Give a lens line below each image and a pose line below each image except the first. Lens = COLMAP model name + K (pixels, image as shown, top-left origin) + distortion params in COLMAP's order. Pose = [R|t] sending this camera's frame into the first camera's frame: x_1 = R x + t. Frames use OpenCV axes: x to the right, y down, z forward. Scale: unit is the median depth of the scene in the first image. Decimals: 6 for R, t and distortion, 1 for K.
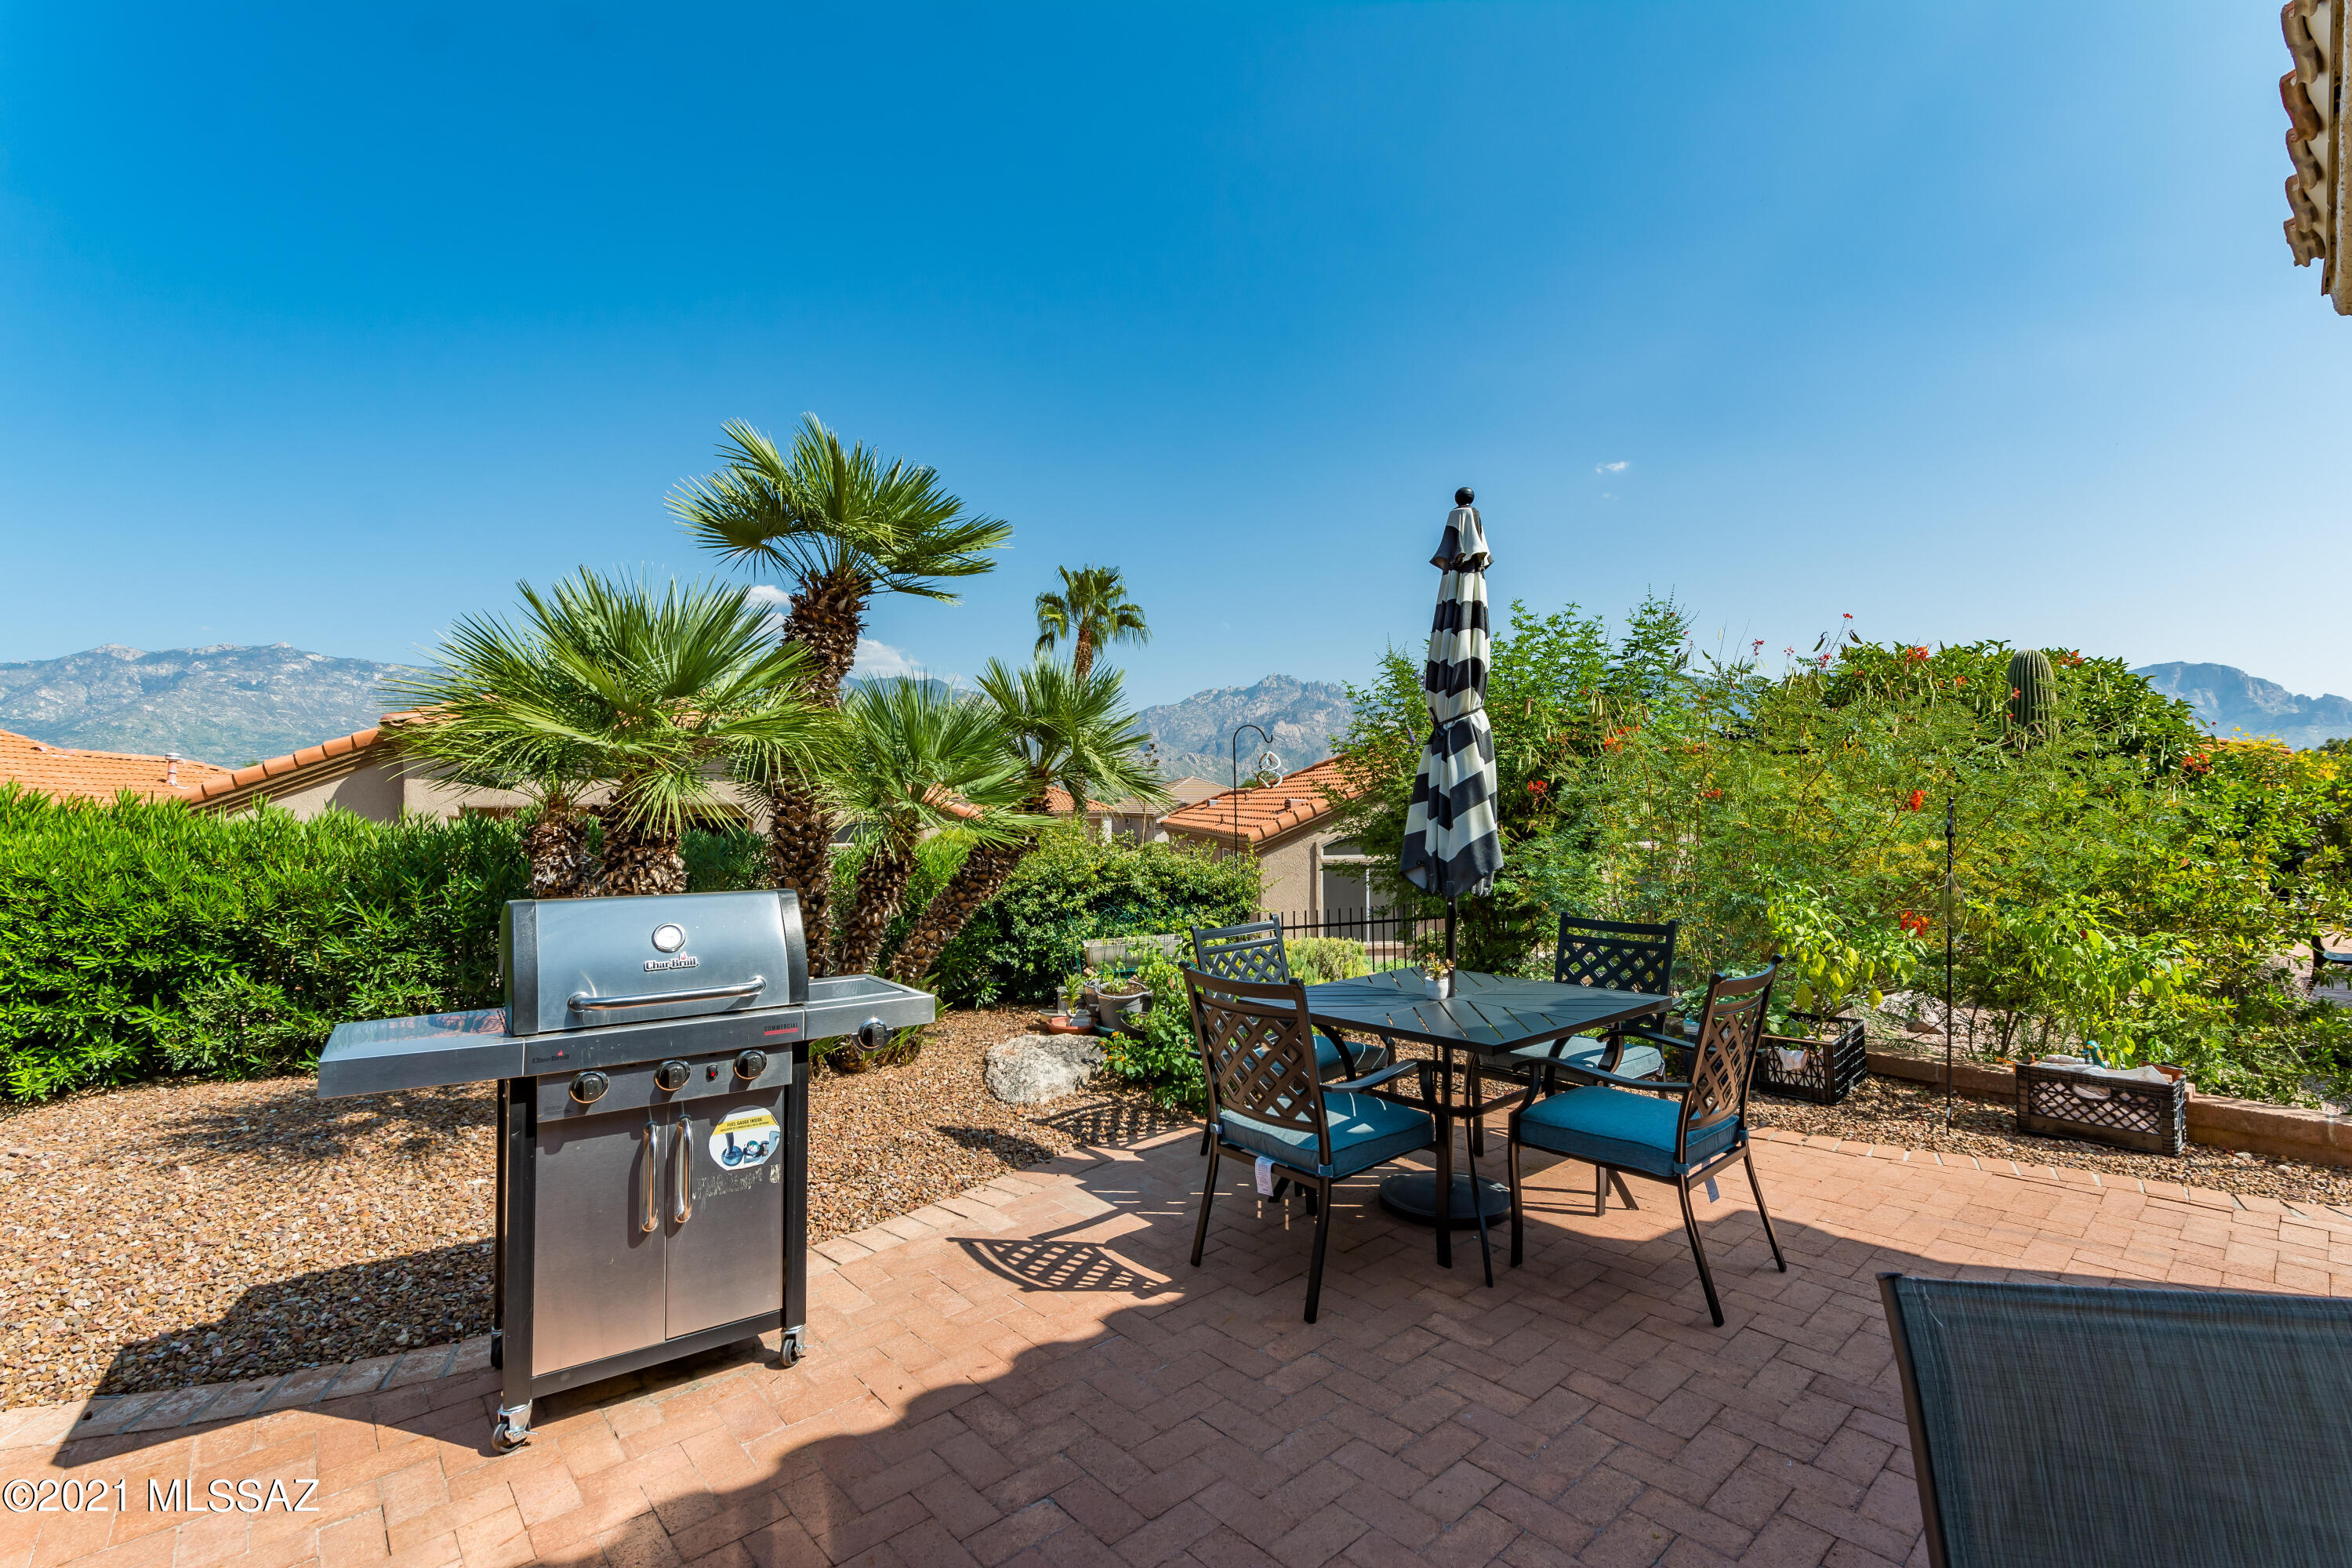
lens RADIAL K [[1024.6, 0, 1175.6], [0, 1024.6, 795.7], [0, 0, 1]] dist [-0.001001, 0.001685]
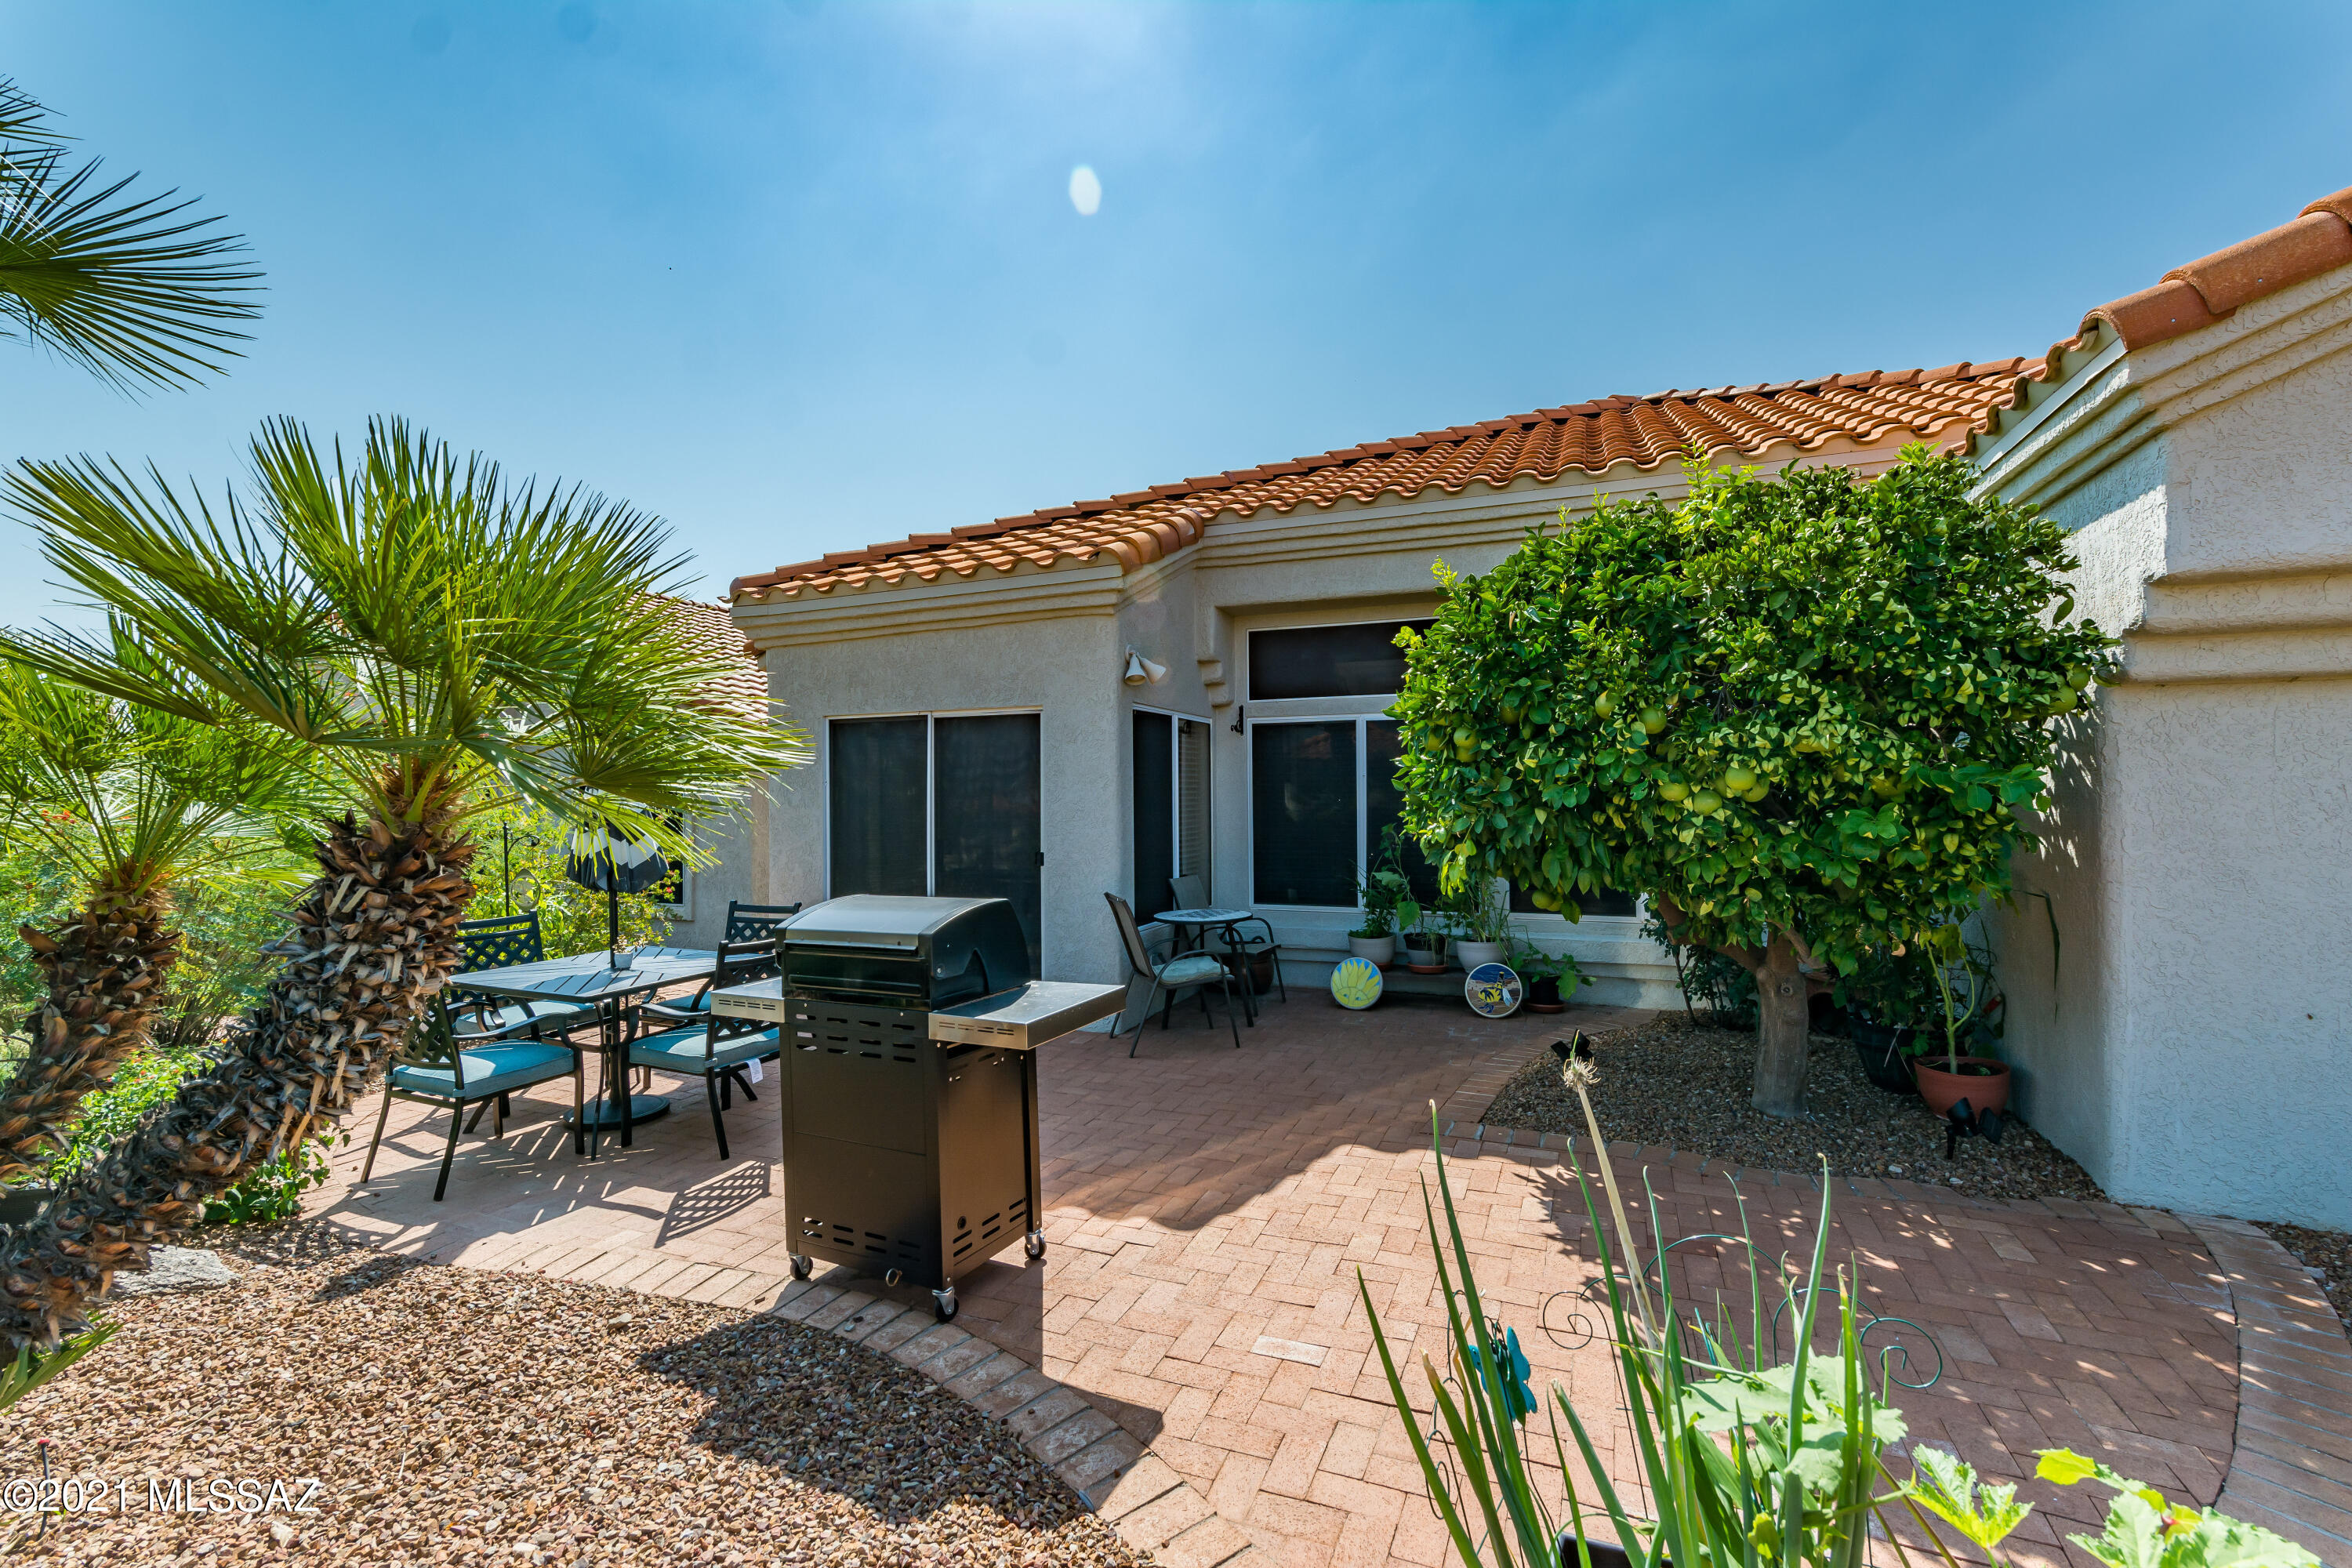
lens RADIAL K [[1024.2, 0, 1177.1], [0, 1024.2, 793.4], [0, 0, 1]] dist [-0.001589, 0.001069]
pose [[-0.444217, 0.024099, 0.895595, -1.251635], [0.001728, 0.999659, -0.026042, -0.003570], [-0.895918, -0.010021, -0.444107, 0.883774]]
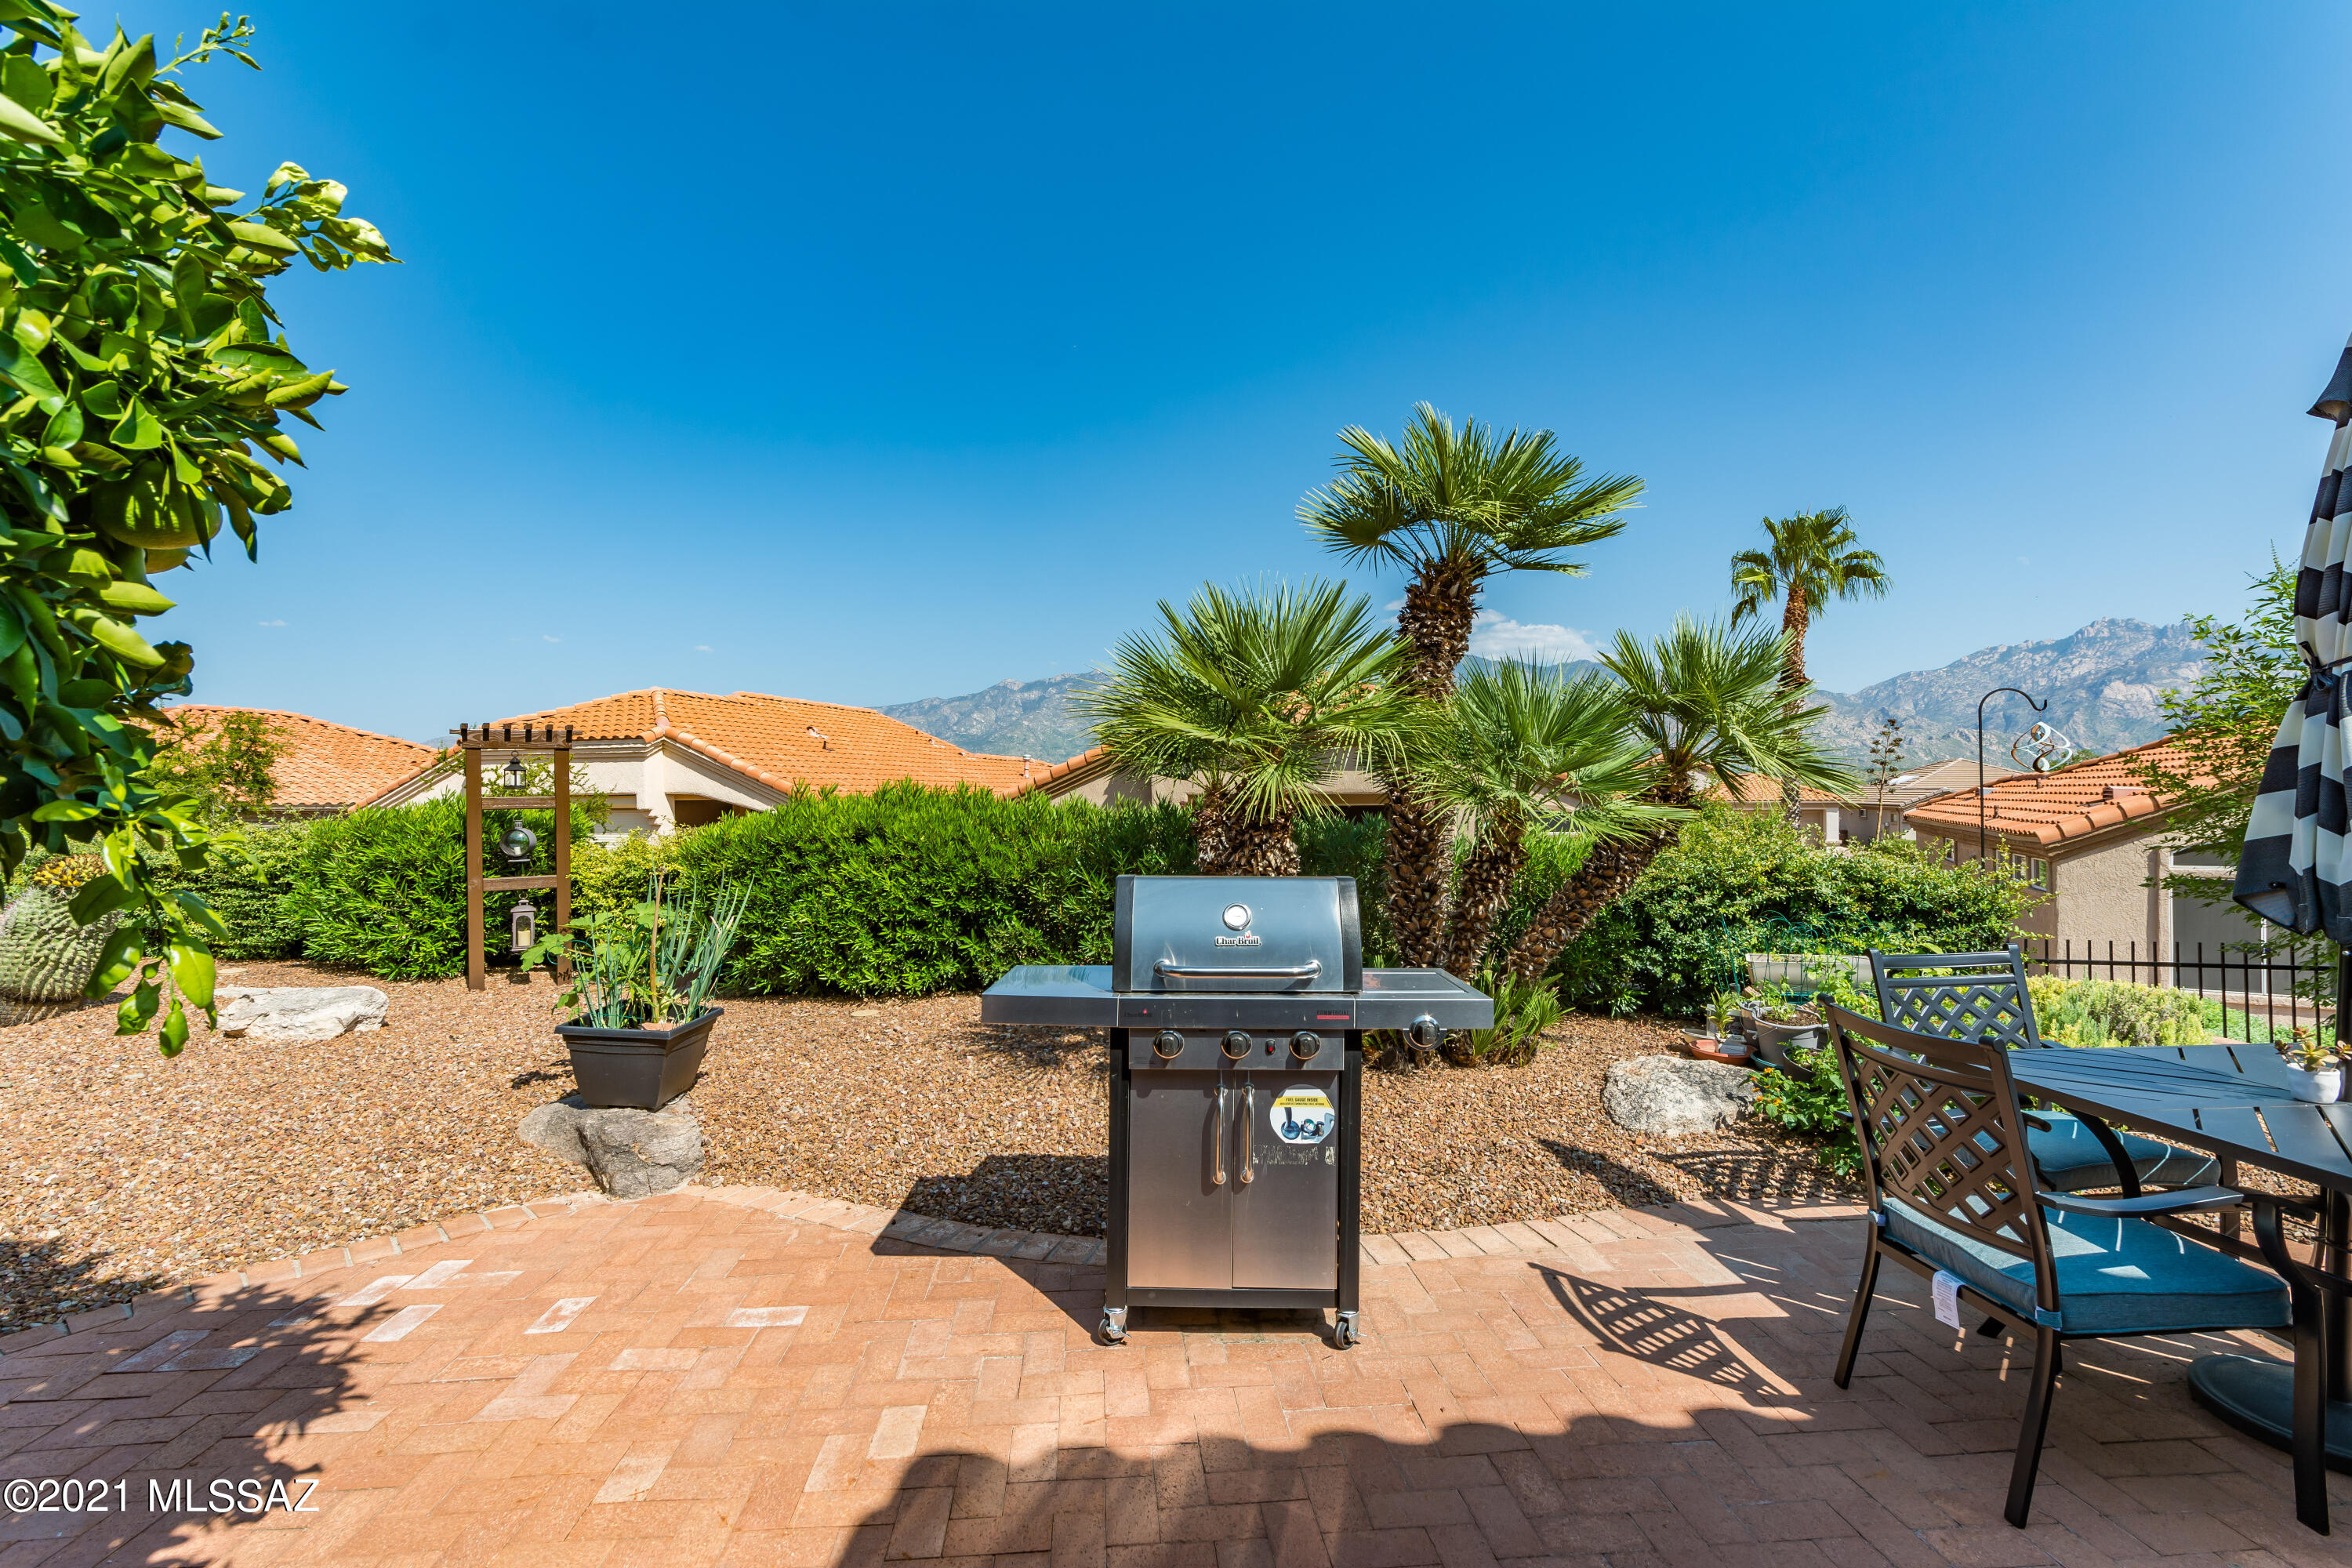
lens RADIAL K [[1024.2, 0, 1177.1], [0, 1024.2, 793.4], [0, 0, 1]] dist [-0.001589, 0.001069]
pose [[0.802160, 0.001967, -0.597106, 0.064399], [0.003492, 0.999962, 0.007985, 0.000263], [0.597099, -0.008490, 0.802123, 0.065718]]
